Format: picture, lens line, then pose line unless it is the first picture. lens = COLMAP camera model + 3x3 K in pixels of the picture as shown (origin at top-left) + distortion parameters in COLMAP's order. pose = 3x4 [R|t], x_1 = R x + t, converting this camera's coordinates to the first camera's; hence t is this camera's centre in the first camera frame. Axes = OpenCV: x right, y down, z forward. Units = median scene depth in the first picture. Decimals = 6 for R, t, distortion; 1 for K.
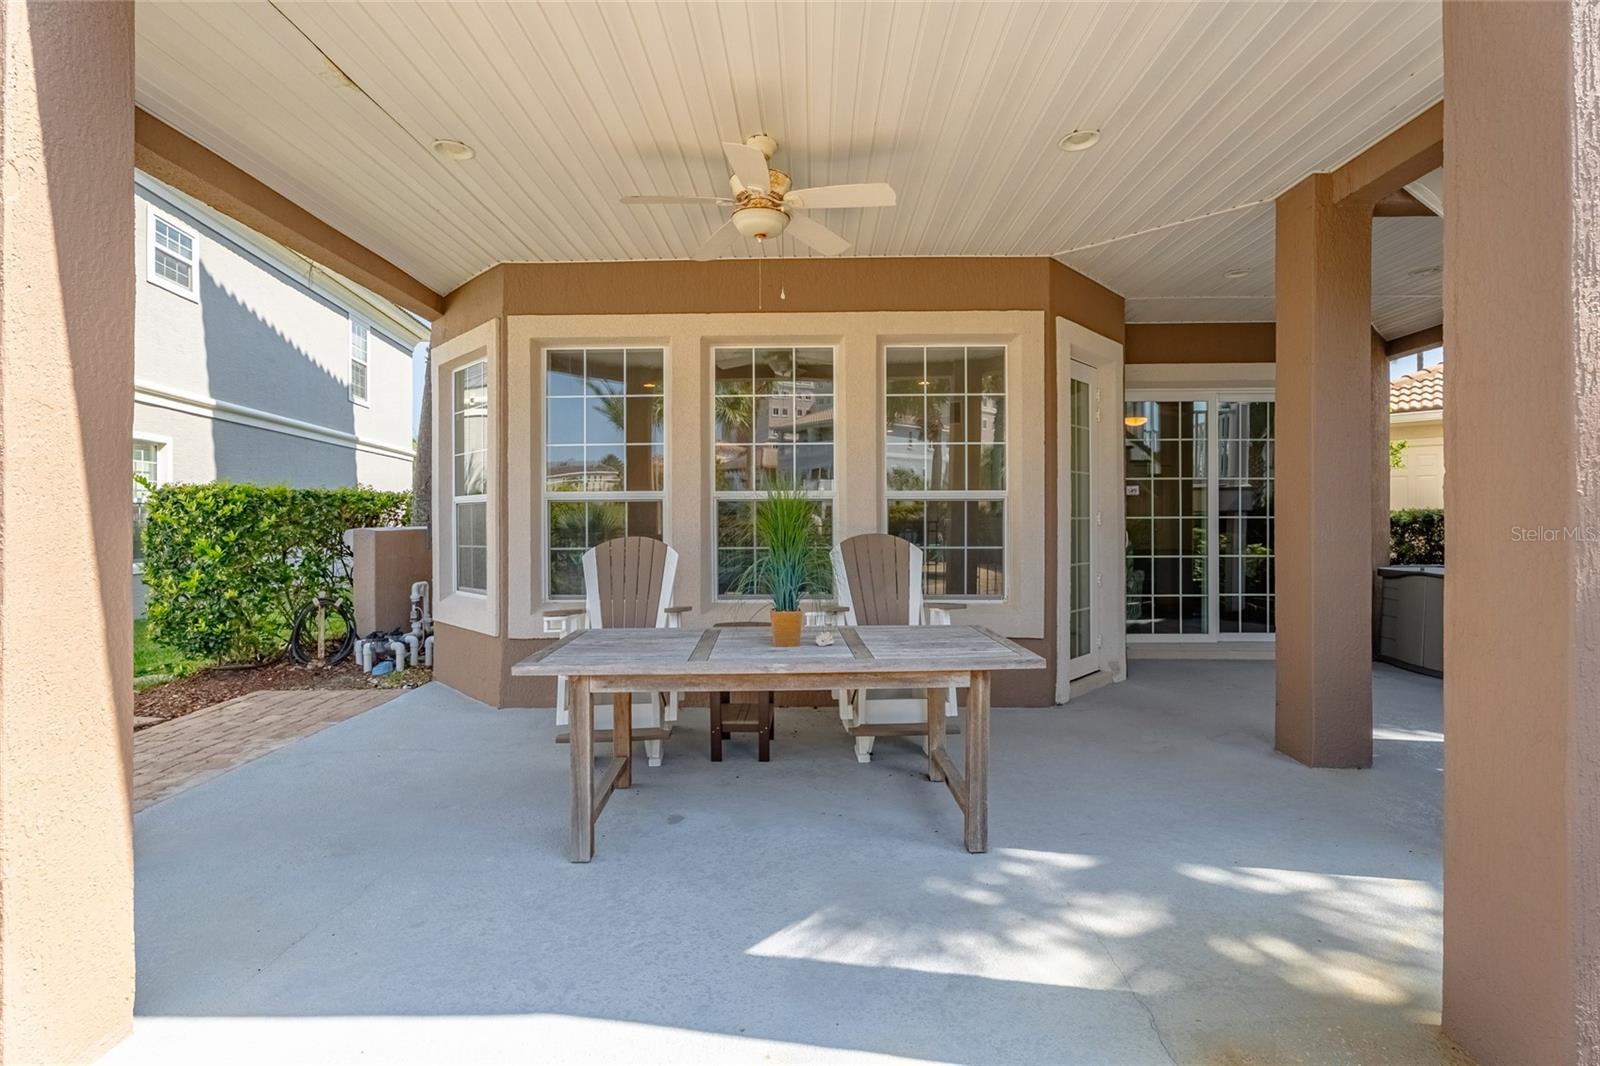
lens RADIAL K [[726.2, 0, 804.9], [0, 726.2, 524.3], [0, 0, 1]] dist [0.004705, -0.002254]
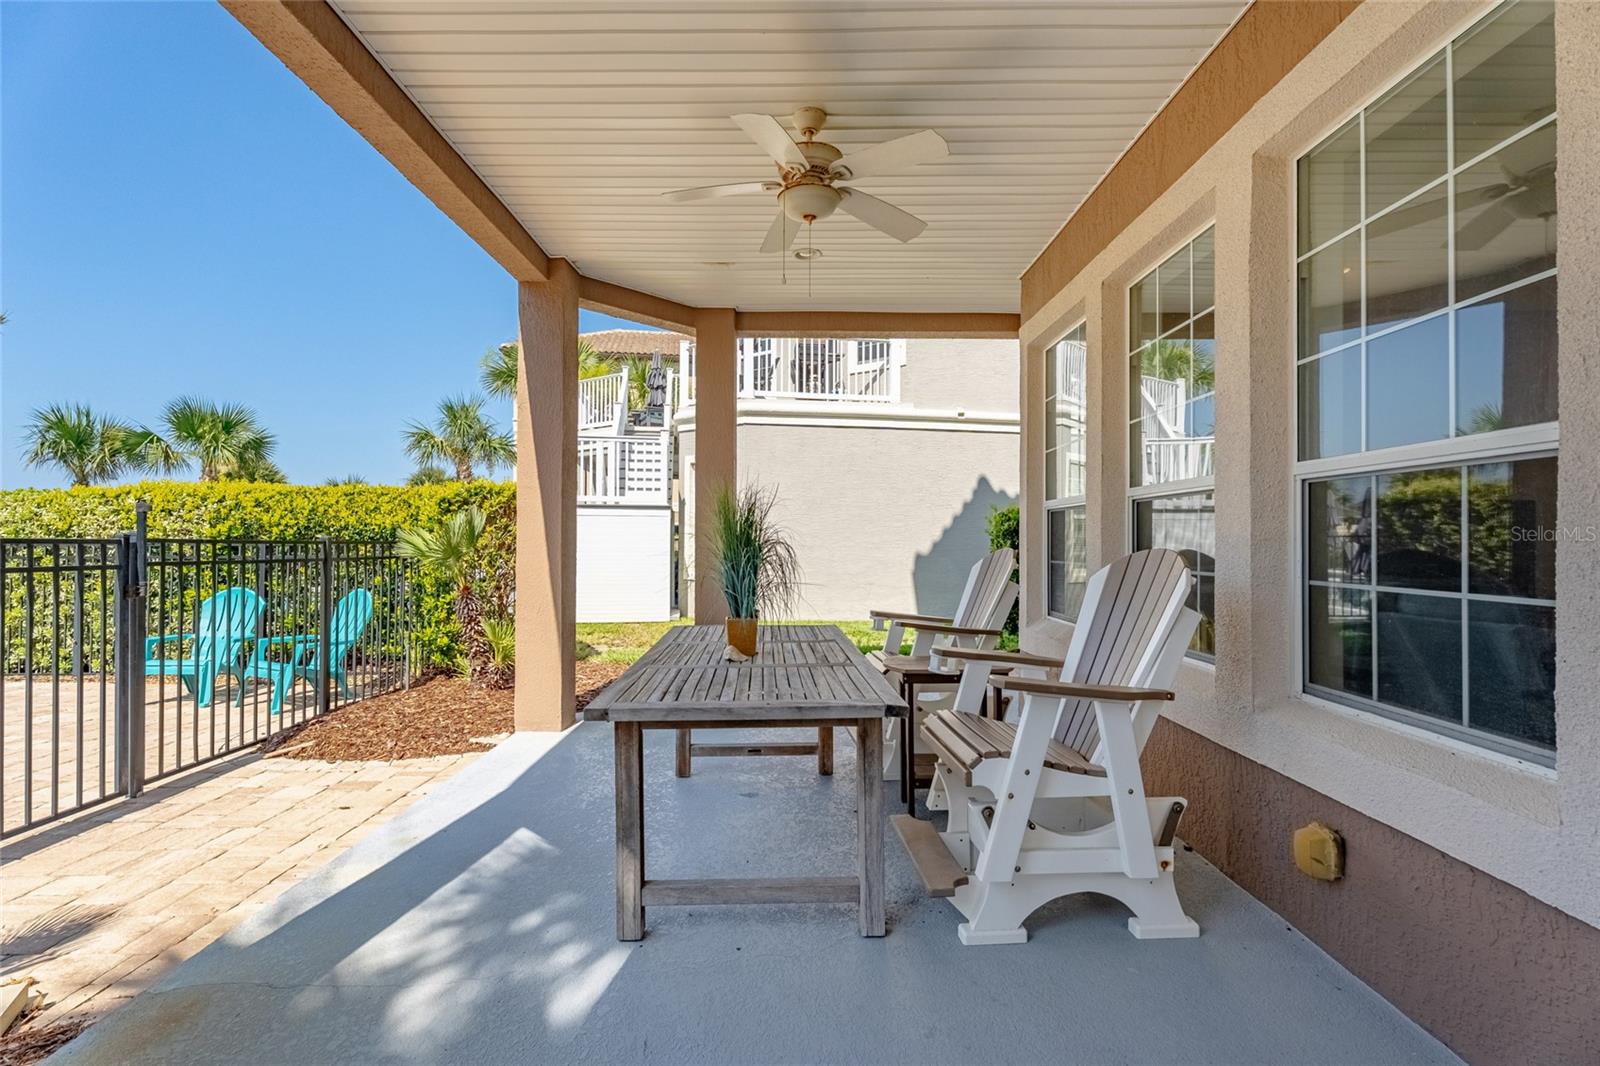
lens RADIAL K [[726.2, 0, 803.0], [0, 726.2, 539.5], [0, 0, 1]] dist [0.004705, -0.002254]
pose [[-0.010287, -0.013124, -0.999861, 1.290334], [-0.013213, 0.999828, -0.012988, 0.031473], [0.999860, 0.013077, -0.010459, 1.483083]]
